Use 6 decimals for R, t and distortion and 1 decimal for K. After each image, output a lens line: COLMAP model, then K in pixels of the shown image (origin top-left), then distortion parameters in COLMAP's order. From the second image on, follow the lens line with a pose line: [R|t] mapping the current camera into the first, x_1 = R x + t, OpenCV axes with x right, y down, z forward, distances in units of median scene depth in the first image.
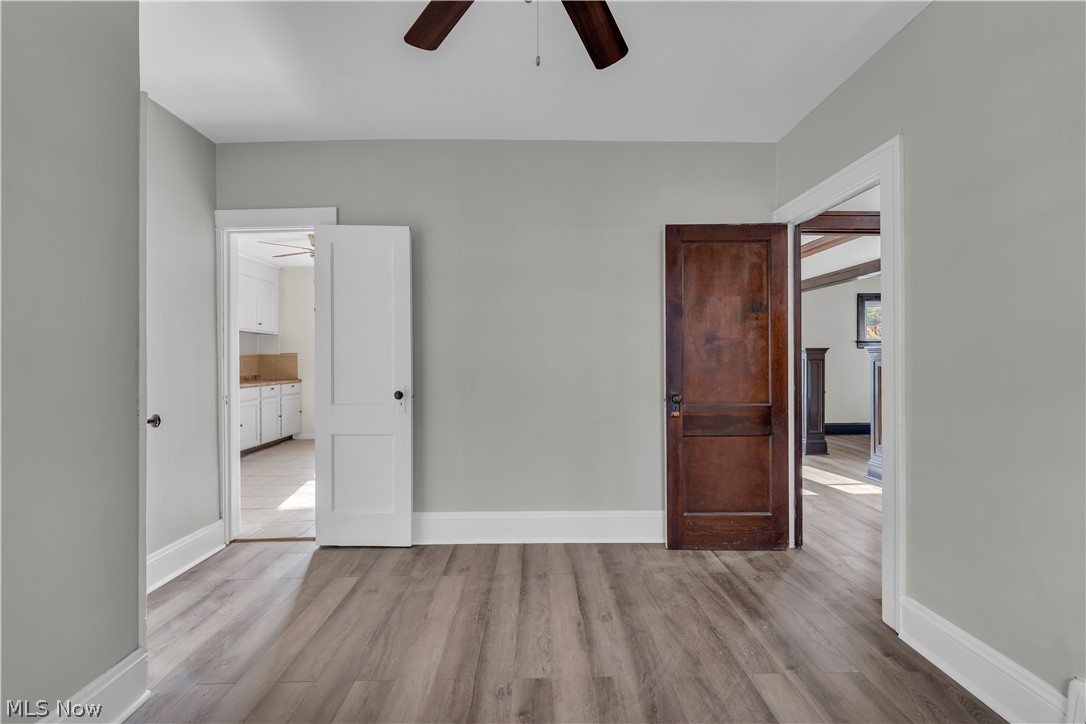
lens RADIAL K [[466.1, 0, 543.0], [0, 466.1, 362.0], [0, 0, 1]] dist [0.000812, 0.000114]
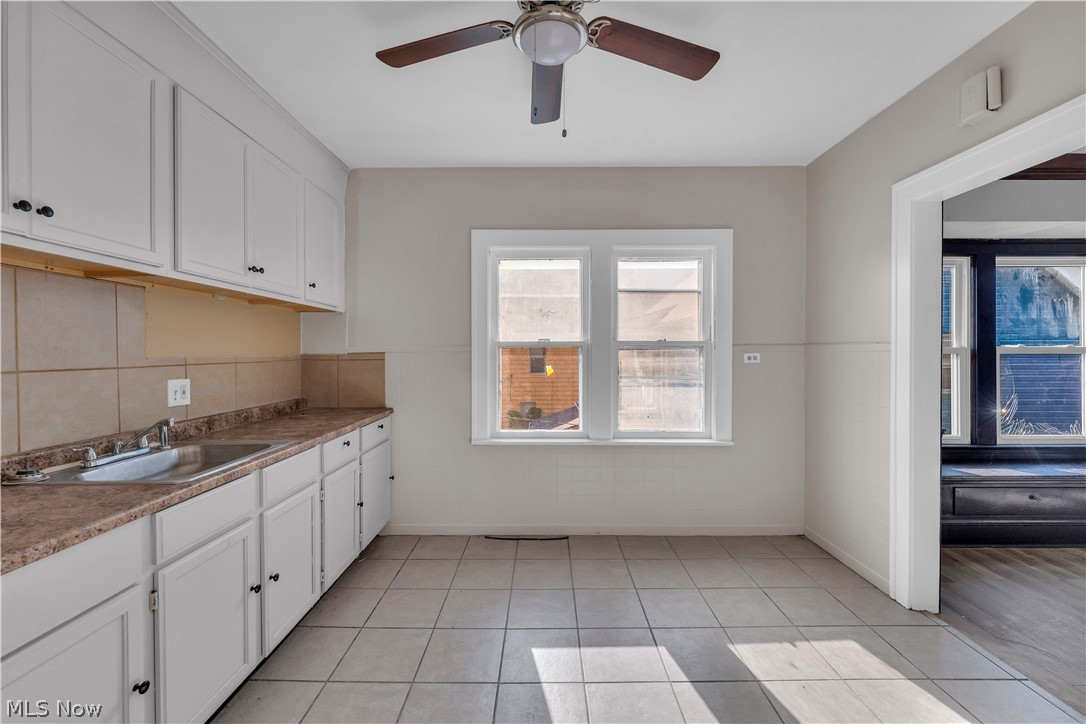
lens RADIAL K [[466.1, 0, 543.0], [0, 466.1, 362.0], [0, 0, 1]] dist [0.000812, 0.000114]
pose [[0.999761, 0.005230, -0.021213, -0.494513], [-0.004833, 0.999813, 0.018711, -0.026099], [0.021307, -0.018604, 0.999600, 0.739112]]
